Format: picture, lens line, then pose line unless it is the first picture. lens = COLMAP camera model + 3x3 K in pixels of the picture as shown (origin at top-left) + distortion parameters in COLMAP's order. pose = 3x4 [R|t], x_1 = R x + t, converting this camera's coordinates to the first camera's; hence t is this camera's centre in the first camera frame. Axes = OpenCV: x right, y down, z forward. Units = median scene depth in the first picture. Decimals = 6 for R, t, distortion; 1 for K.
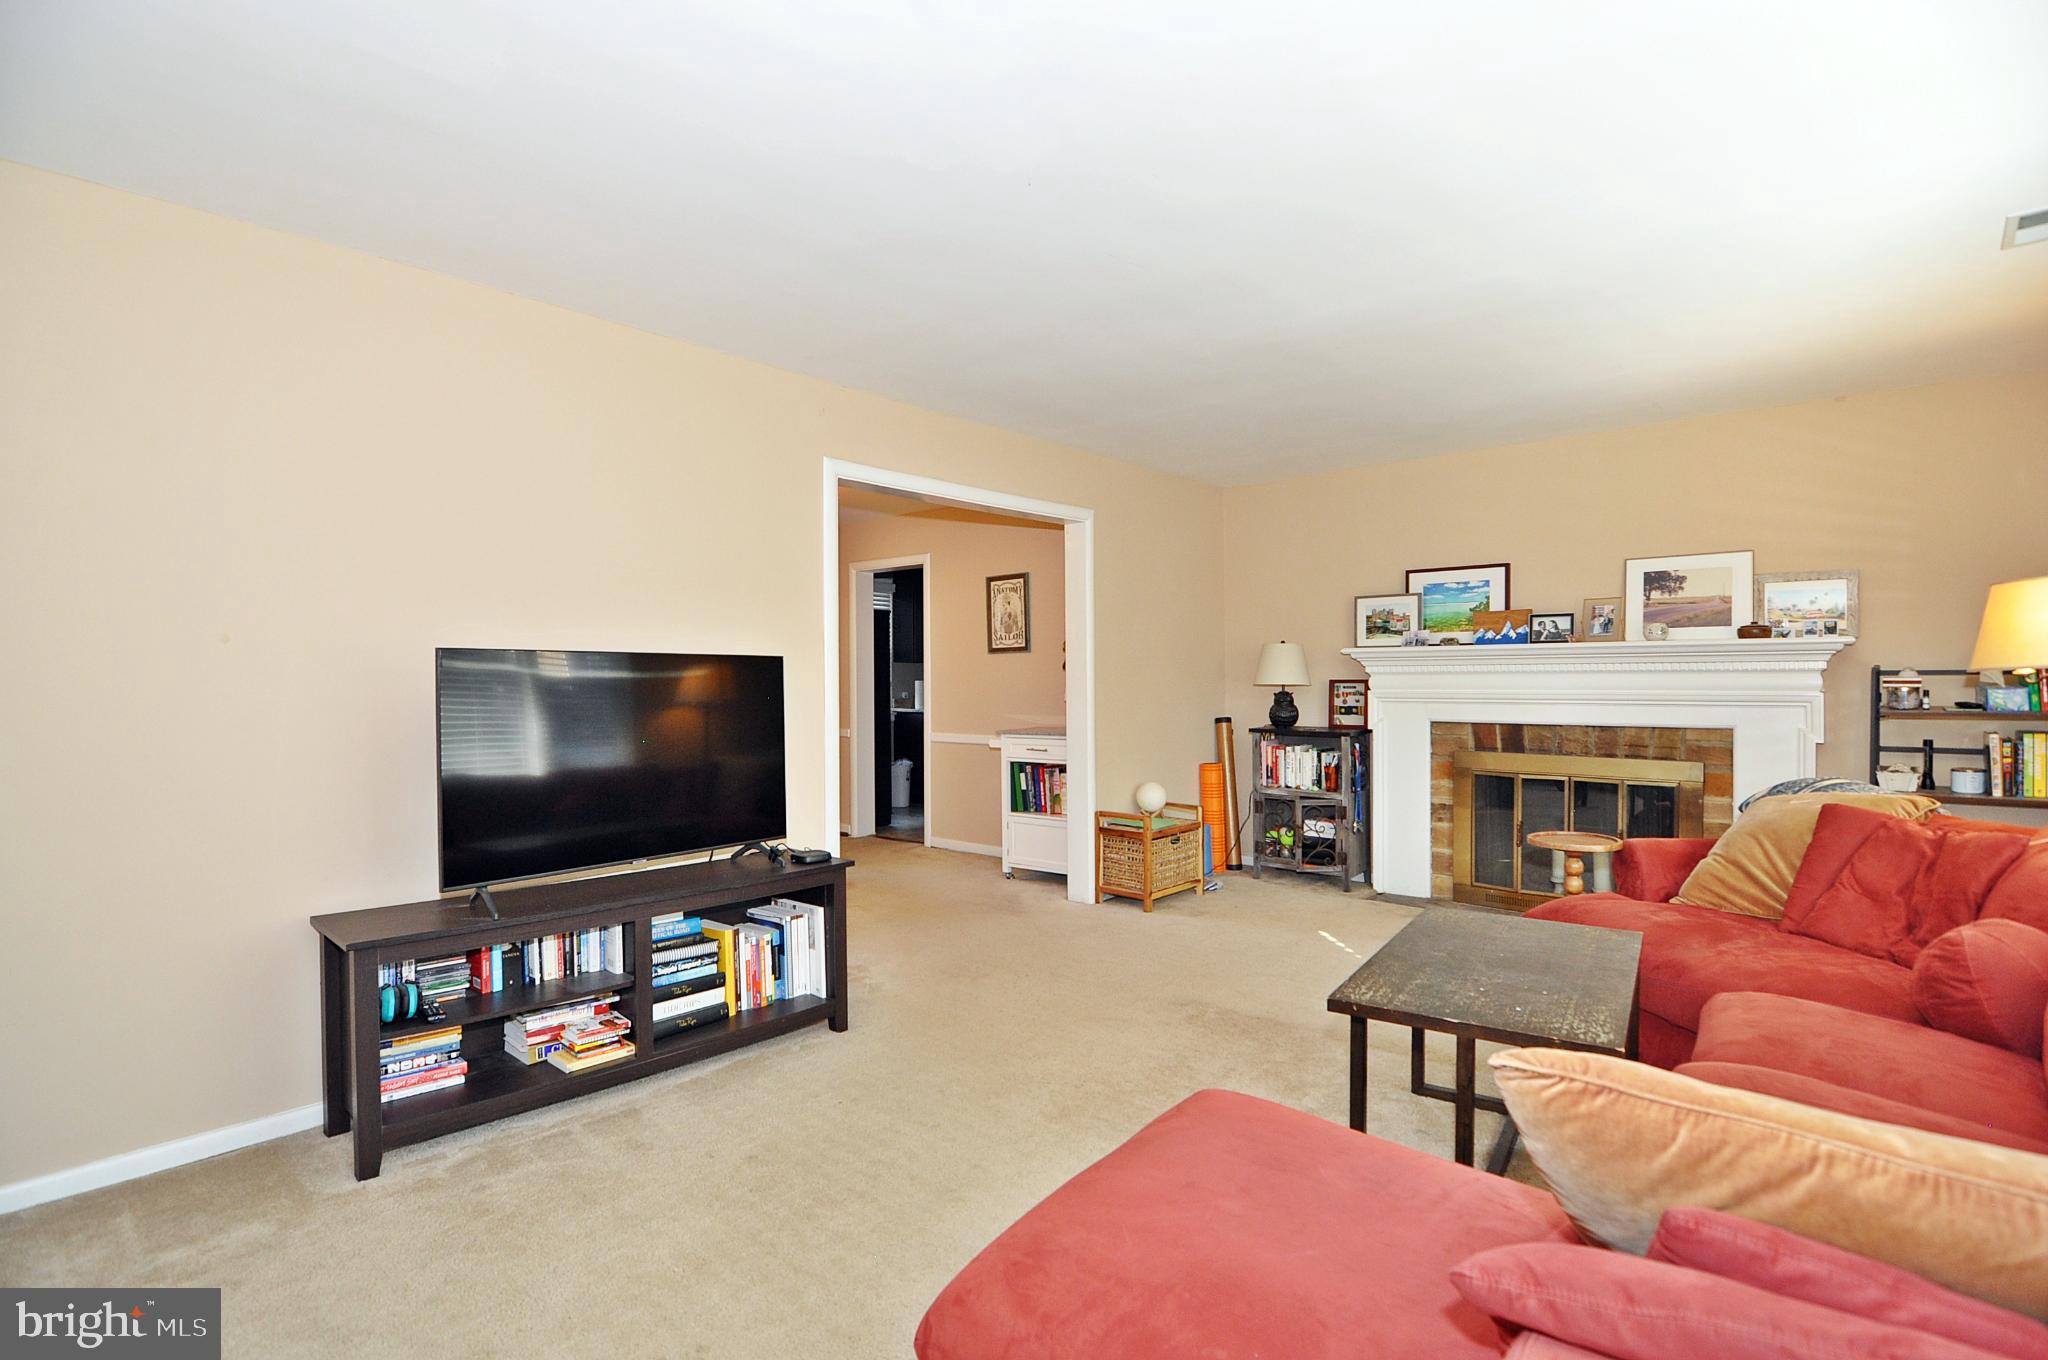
lens RADIAL K [[989.1, 0, 1027.2], [0, 989.1, 681.5], [0, 0, 1]] dist [-0.010906, -0.004414]
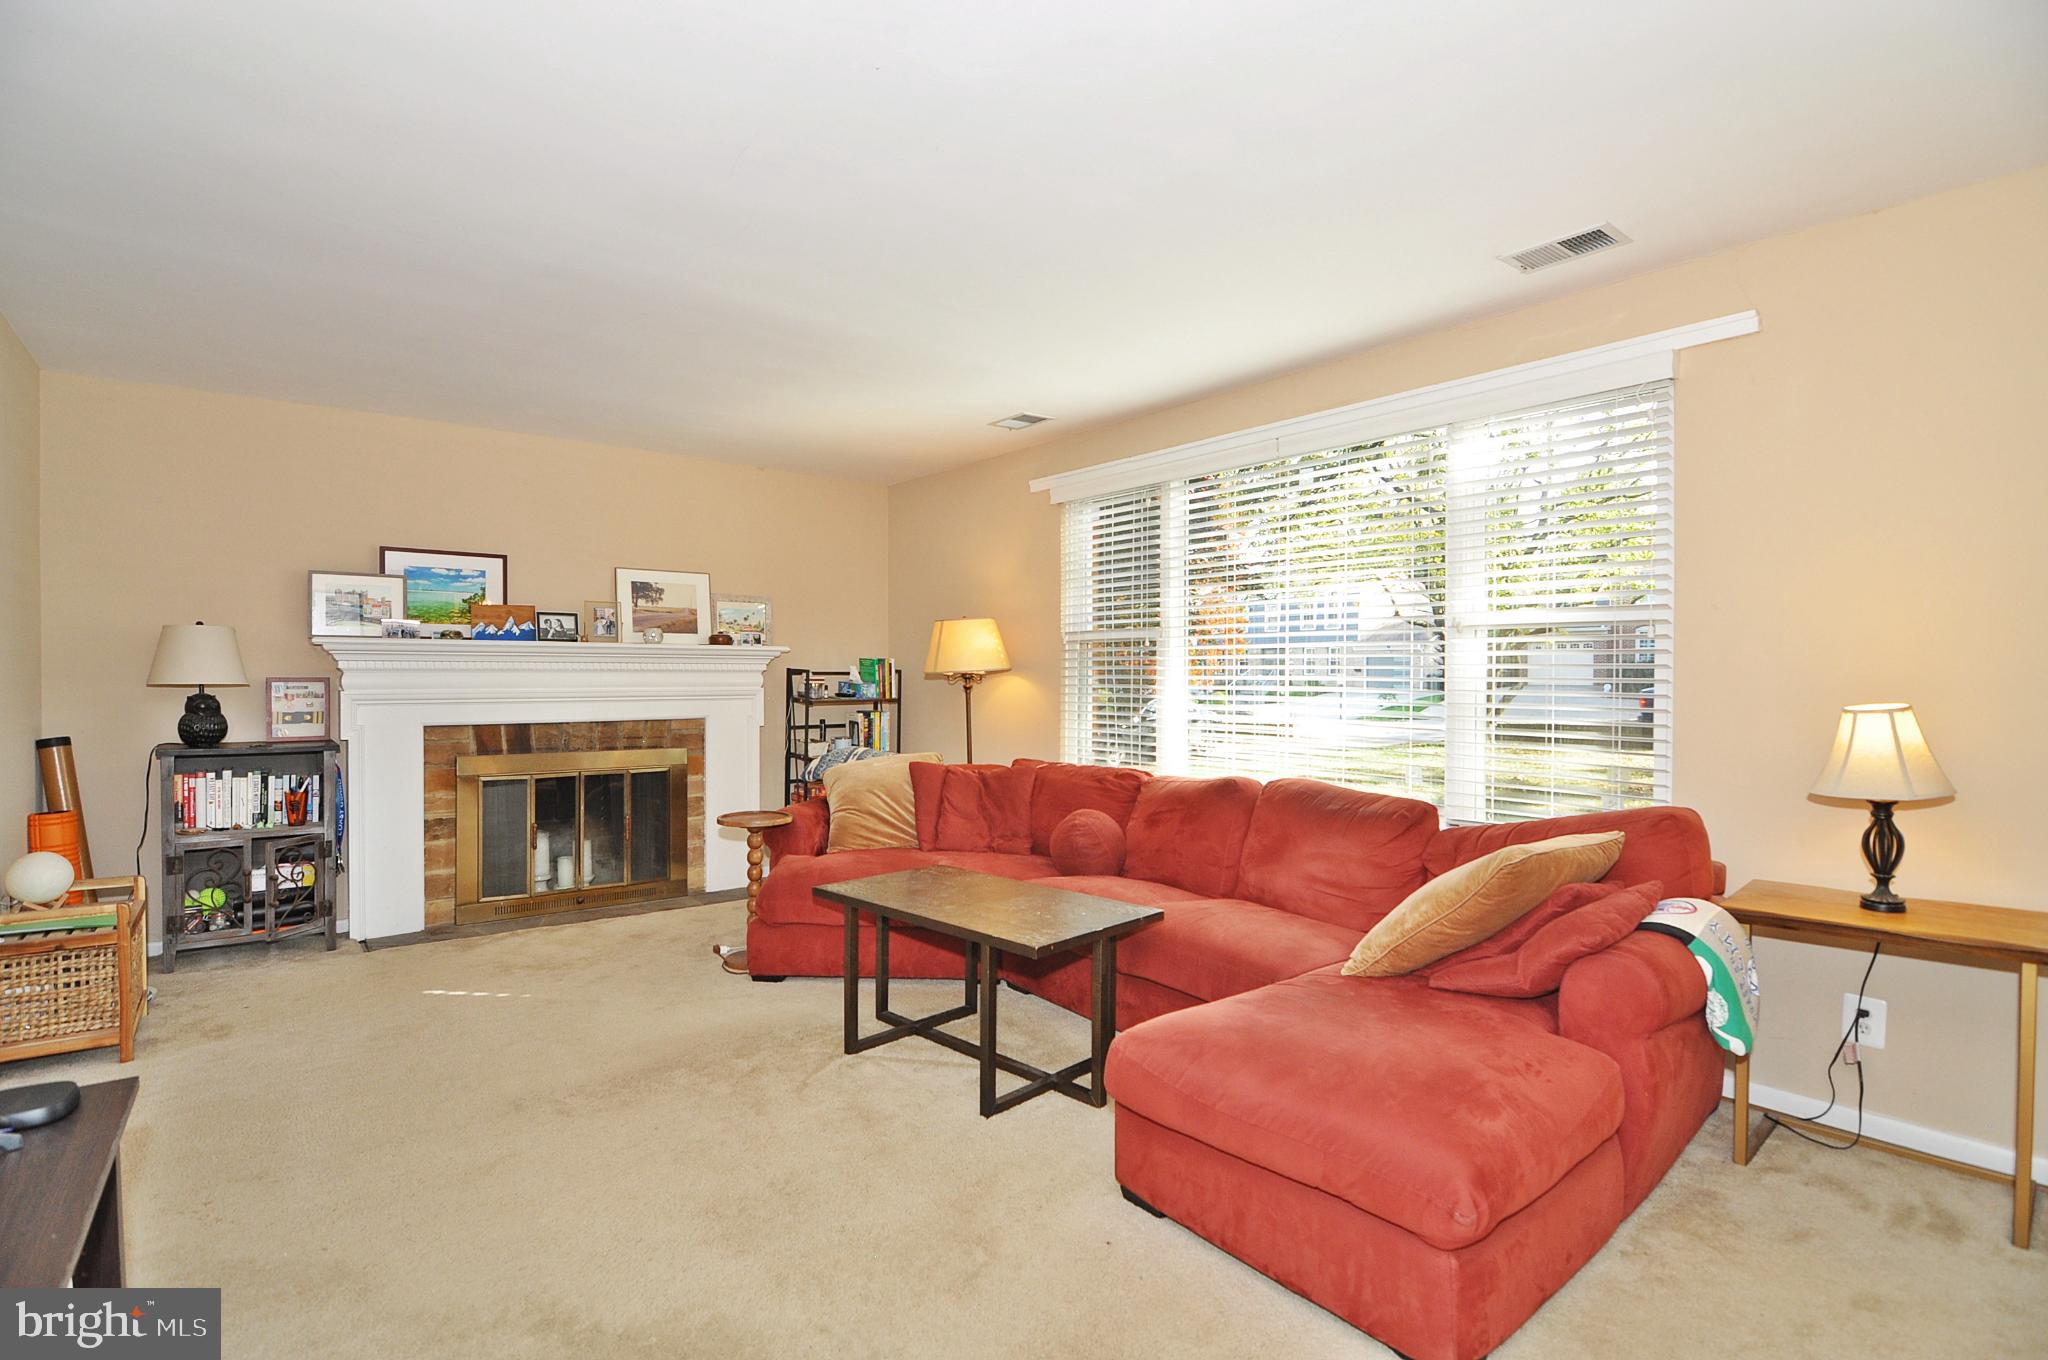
lens RADIAL K [[989.1, 0, 1022.8], [0, 989.1, 690.0], [0, 0, 1]] dist [-0.010906, -0.004414]
pose [[0.158356, -0.010752, 0.987323, -0.369085], [0.000626, 0.999942, 0.010789, -0.000071], [-0.987382, -0.001090, 0.158354, 0.353196]]
